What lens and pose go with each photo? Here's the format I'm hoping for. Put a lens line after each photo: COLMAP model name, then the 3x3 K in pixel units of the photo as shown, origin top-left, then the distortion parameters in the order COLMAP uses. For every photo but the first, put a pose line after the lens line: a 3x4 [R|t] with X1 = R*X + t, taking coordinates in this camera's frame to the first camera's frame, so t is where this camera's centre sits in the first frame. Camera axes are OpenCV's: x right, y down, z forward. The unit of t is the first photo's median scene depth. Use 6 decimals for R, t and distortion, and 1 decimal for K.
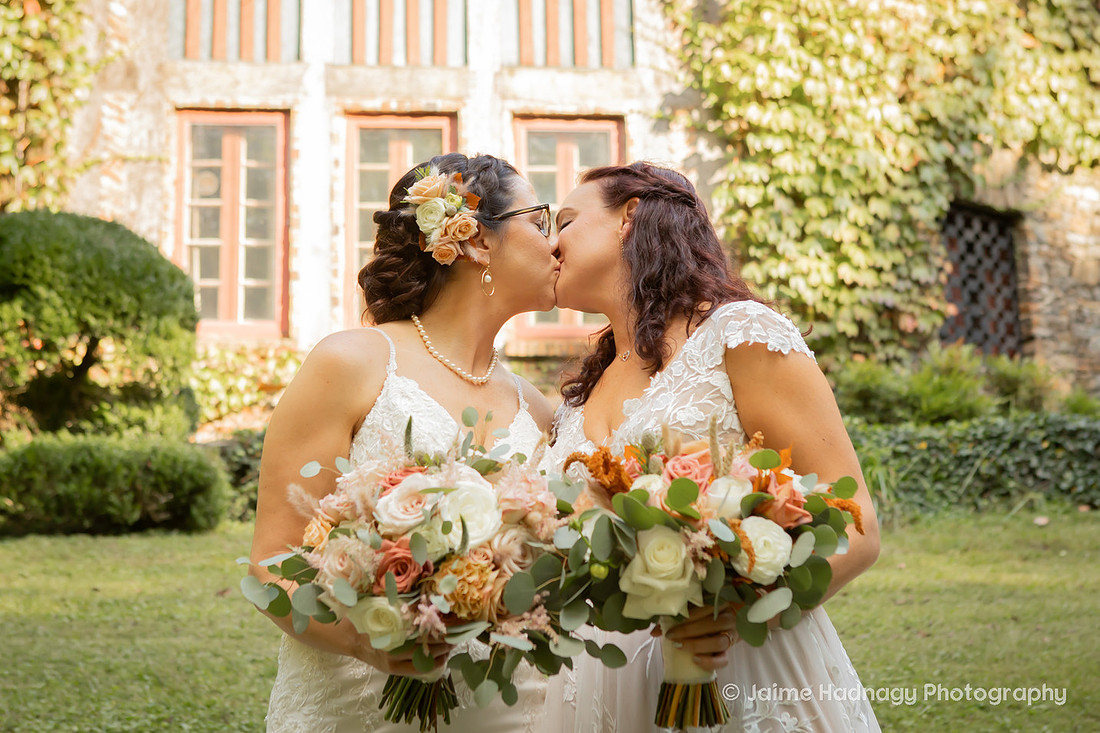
lens RADIAL K [[1956.1, 0, 580.1], [0, 1956.1, 364.7], [0, 0, 1]] dist [0.022492, -0.042840]
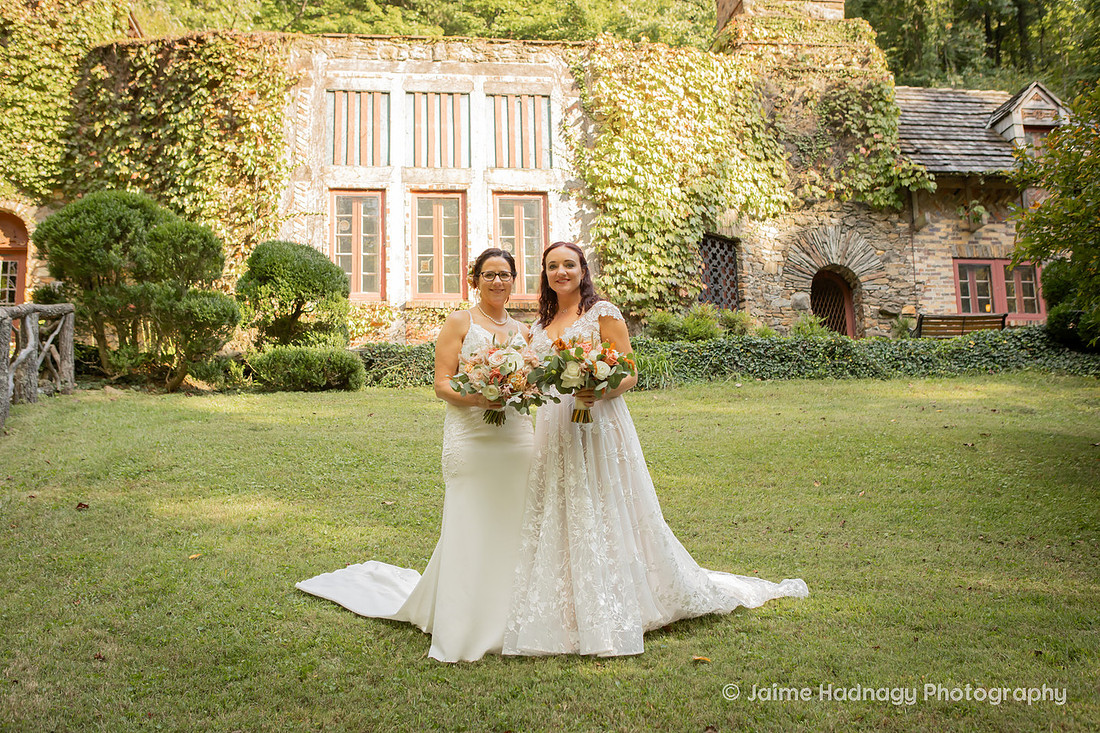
lens RADIAL K [[1044.6, 0, 550.0], [0, 1044.6, 366.5], [0, 0, 1]] dist [-0.047678, 0.005272]
pose [[0.999645, -0.001573, 0.026606, -0.003816], [0.000182, 0.998637, 0.052192, -0.001162], [-0.026652, -0.052169, 0.998283, -0.108721]]
